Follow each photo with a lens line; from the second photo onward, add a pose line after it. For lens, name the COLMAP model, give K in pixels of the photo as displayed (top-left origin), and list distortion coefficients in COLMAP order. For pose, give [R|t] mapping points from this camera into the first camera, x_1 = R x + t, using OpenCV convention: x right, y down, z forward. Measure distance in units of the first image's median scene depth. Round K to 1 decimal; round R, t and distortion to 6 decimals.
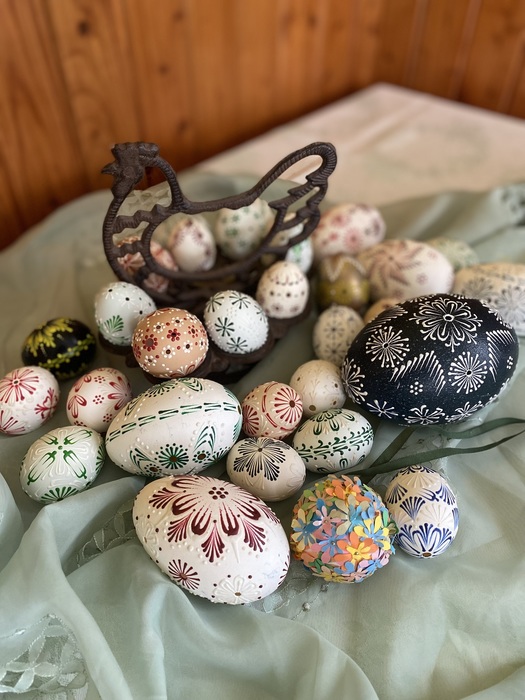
lens RADIAL K [[540.5, 0, 262.5], [0, 540.5, 350.0], [0, 0, 1]] dist [0.025526, -0.069529]
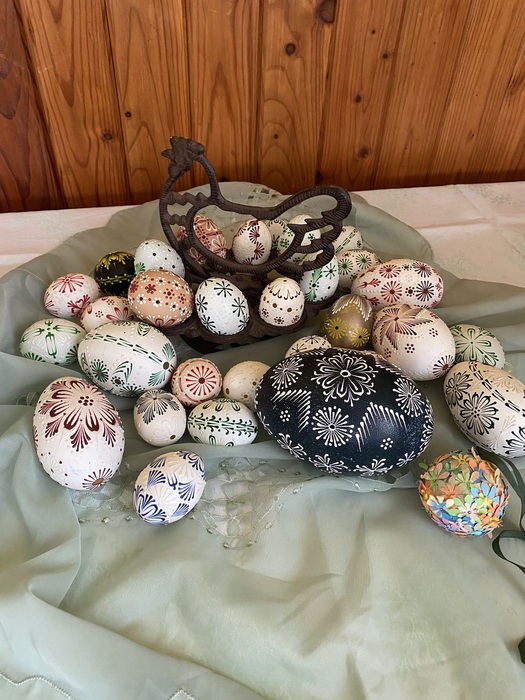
lens RADIAL K [[526.6, 0, 262.5], [0, 526.6, 350.0], [0, 0, 1]] dist [0.006001, 0.007058]
pose [[0.805931, 0.427628, -0.409402, 0.610031], [-0.437137, 0.896213, 0.075582, -0.106571], [0.399232, 0.118051, 0.909218, 0.001127]]
